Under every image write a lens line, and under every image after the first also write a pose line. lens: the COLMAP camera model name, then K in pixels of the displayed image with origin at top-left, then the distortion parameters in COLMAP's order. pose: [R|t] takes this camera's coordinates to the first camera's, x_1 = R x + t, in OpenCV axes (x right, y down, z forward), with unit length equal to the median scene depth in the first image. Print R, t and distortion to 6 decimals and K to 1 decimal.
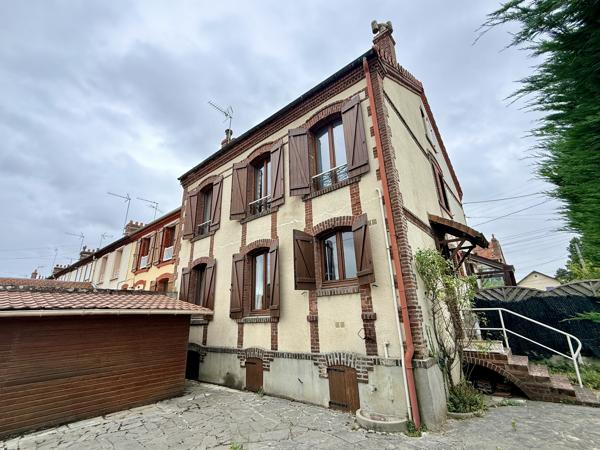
lens RADIAL K [[266.7, 0, 300.7], [0, 266.7, 225.0], [0, 0, 1]] dist [-0.004459, -0.000674]
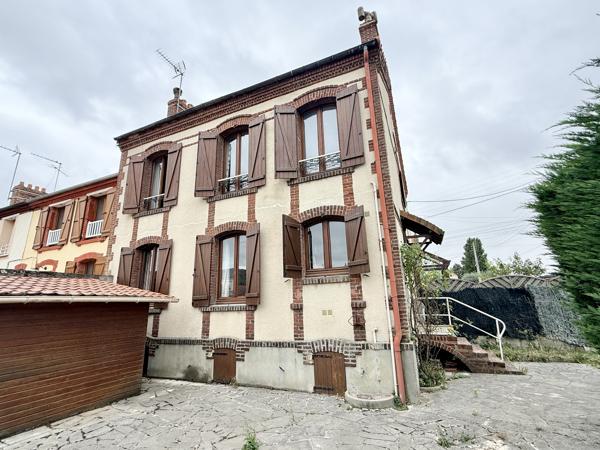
lens RADIAL K [[281.7, 0, 298.5], [0, 281.7, 225.4], [0, 0, 1]] dist [-0.005534, -0.000623]
pose [[0.962299, 0.072653, 0.262112, -0.226163], [-0.087466, 0.995138, 0.045280, 0.004997], [-0.257548, -0.066499, 0.963974, 0.016635]]
